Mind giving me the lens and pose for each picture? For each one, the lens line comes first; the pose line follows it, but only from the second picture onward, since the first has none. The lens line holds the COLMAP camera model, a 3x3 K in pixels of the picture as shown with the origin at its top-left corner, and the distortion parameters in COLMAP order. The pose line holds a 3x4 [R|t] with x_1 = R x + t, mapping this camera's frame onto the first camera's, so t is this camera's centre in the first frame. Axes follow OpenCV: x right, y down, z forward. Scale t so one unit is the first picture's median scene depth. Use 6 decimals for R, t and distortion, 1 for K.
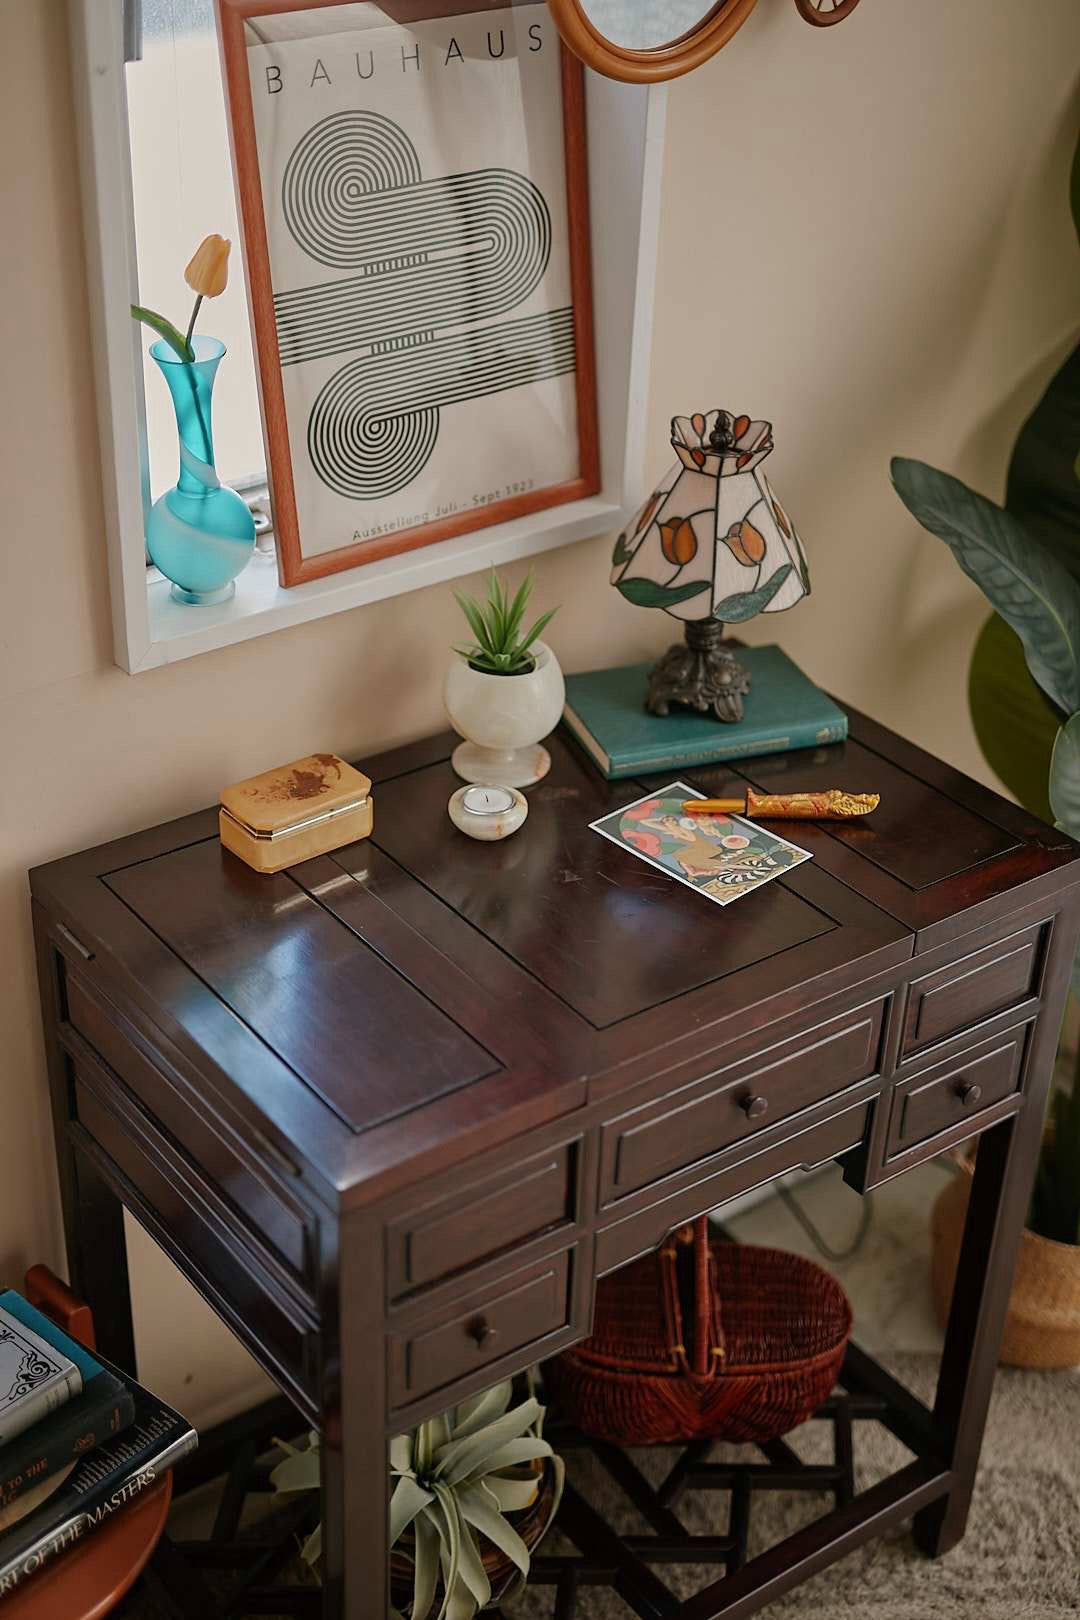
lens RADIAL K [[2277.5, 0, 540.0], [0, 2277.5, 810.0], [0, 0, 1]] dist [0.006359, 0.020536]
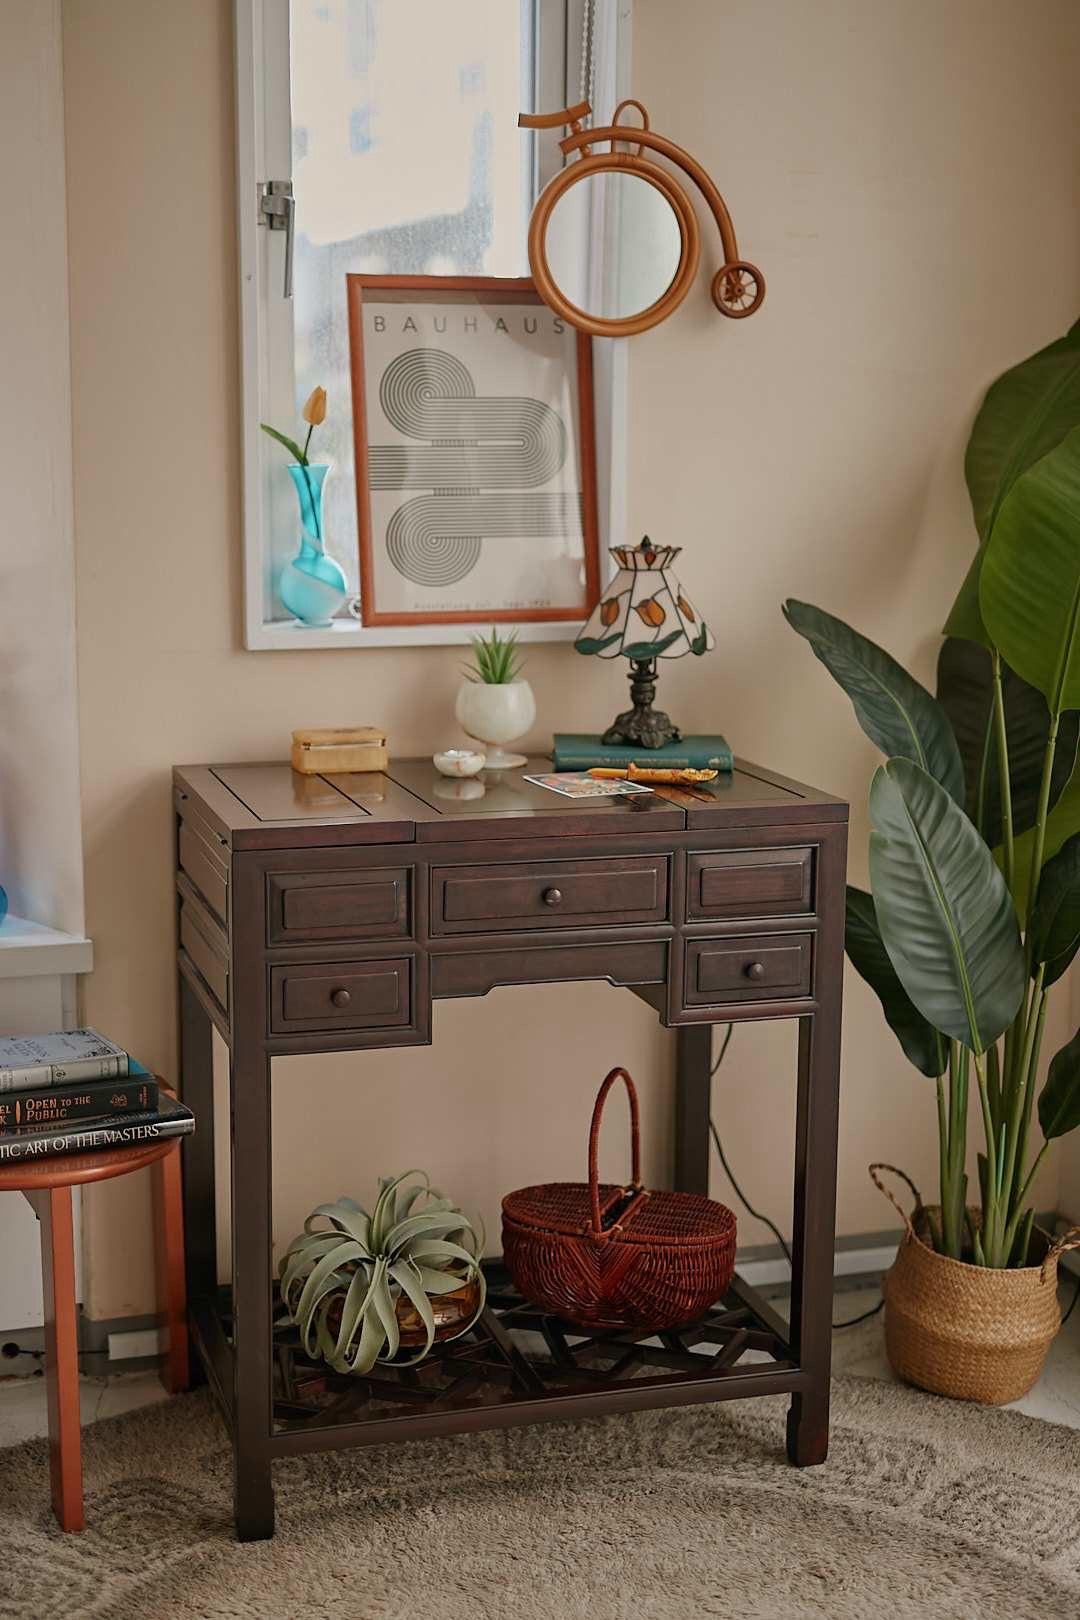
lens RADIAL K [[2277.5, 0, 540.0], [0, 2277.5, 810.0], [0, 0, 1]] dist [0.006359, 0.020536]
pose [[0.941605, 0.035276, -0.334866, 0.529044], [-0.159297, 0.922837, -0.350710, 0.545092], [0.296655, 0.383573, 0.874567, -0.304272]]
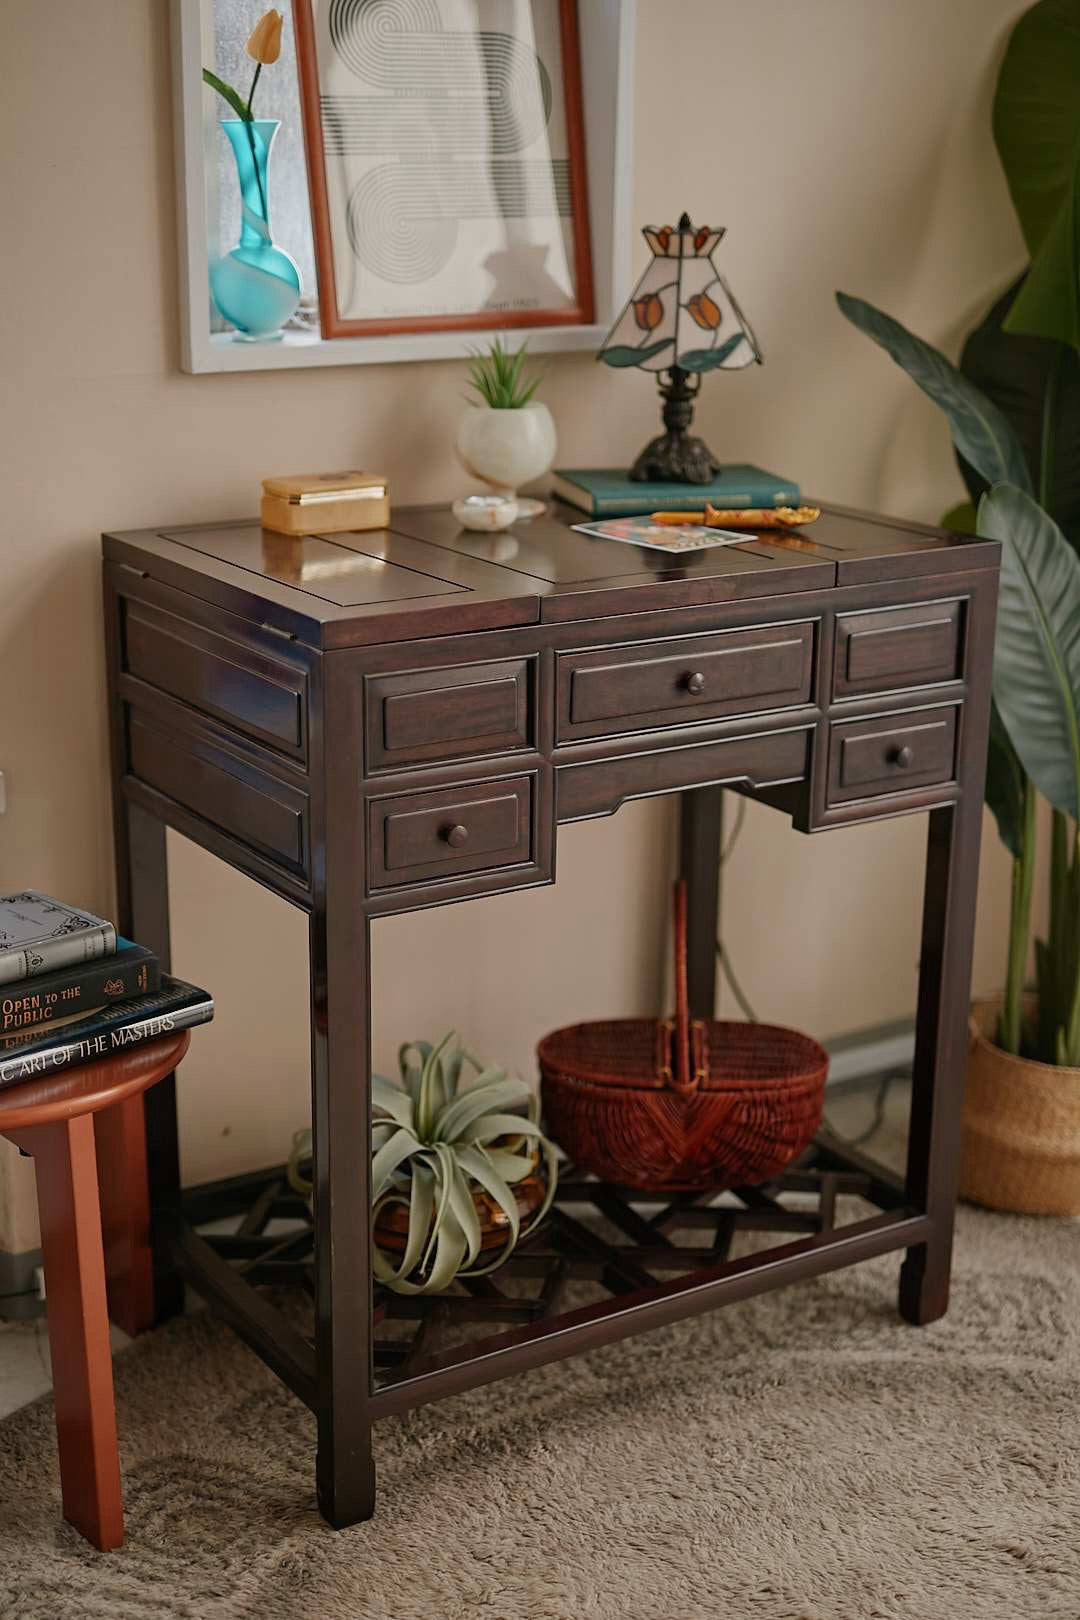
lens RADIAL K [[2277.5, 0, 540.0], [0, 2277.5, 810.0], [0, 0, 1]] dist [0.006359, 0.020536]
pose [[0.997360, -0.000252, -0.072615, 0.089844], [-0.018624, 0.965657, -0.259151, 0.448459], [0.070186, 0.259819, 0.963103, -0.104317]]
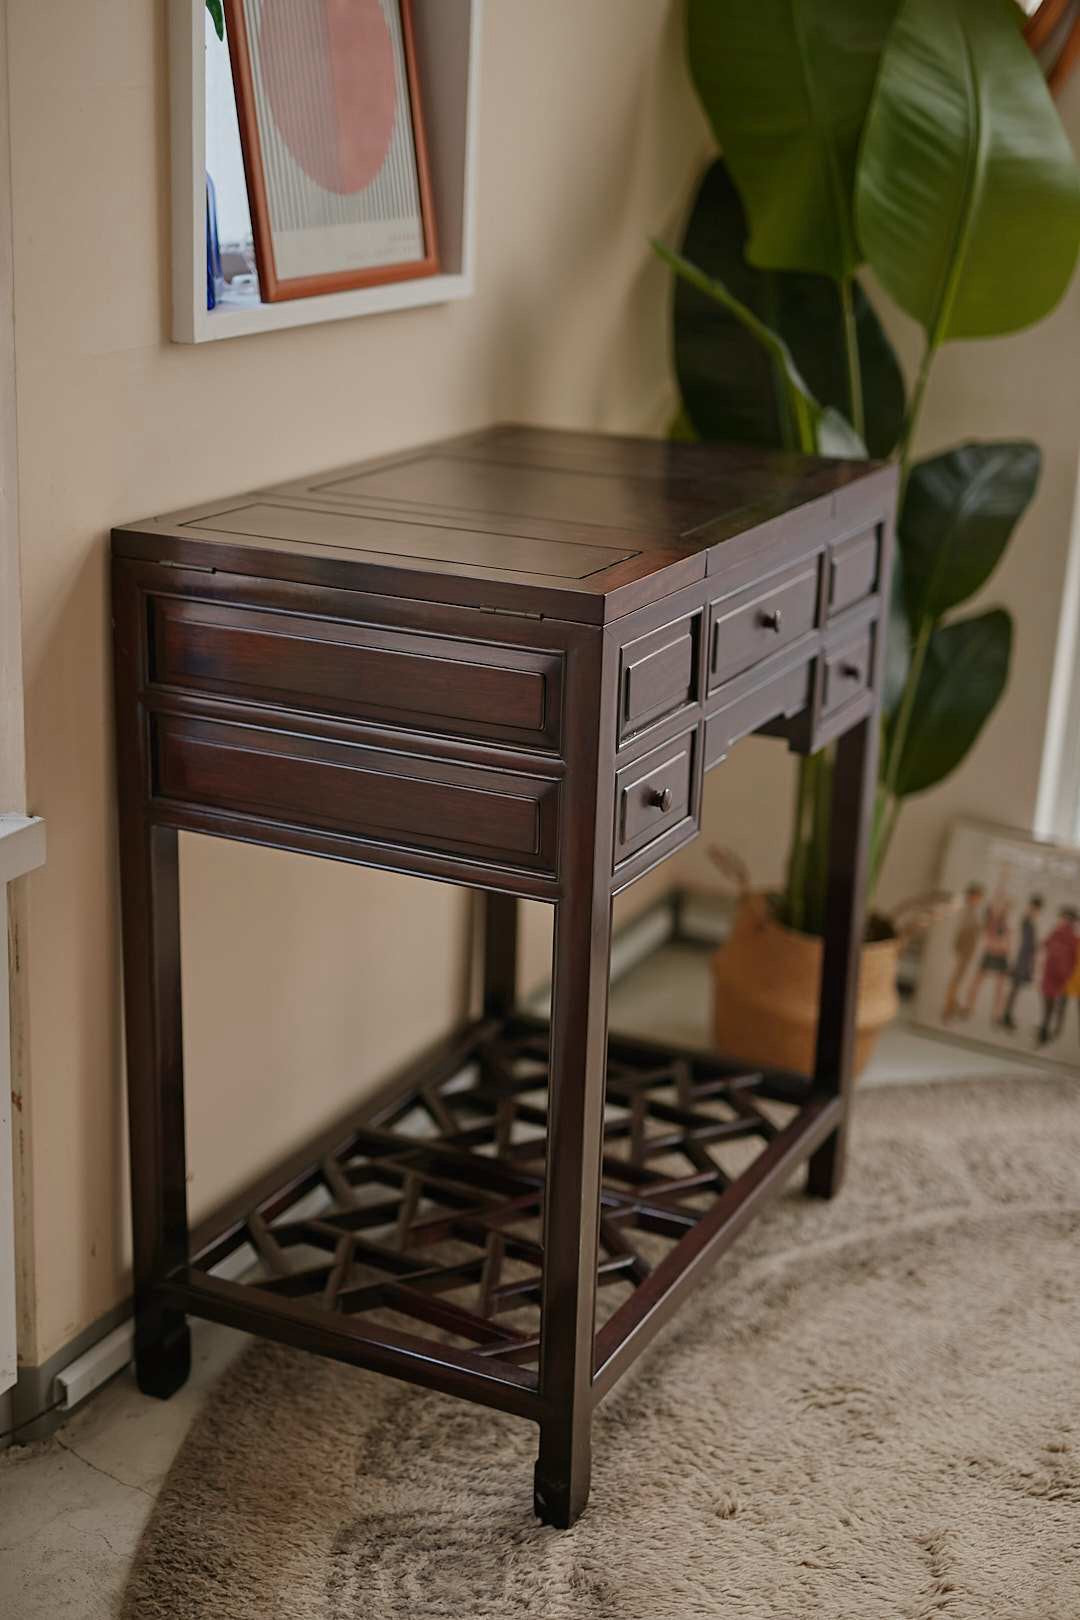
lens RADIAL K [[2303.8, 0, 533.8], [0, 2303.8, 776.9], [0, 0, 1]] dist [0.013819, 0.016836]
pose [[0.891202, -0.143158, 0.430424, -0.504198], [0.241752, 0.952800, -0.183653, 0.358203], [-0.383816, 0.267728, 0.883746, 0.002156]]
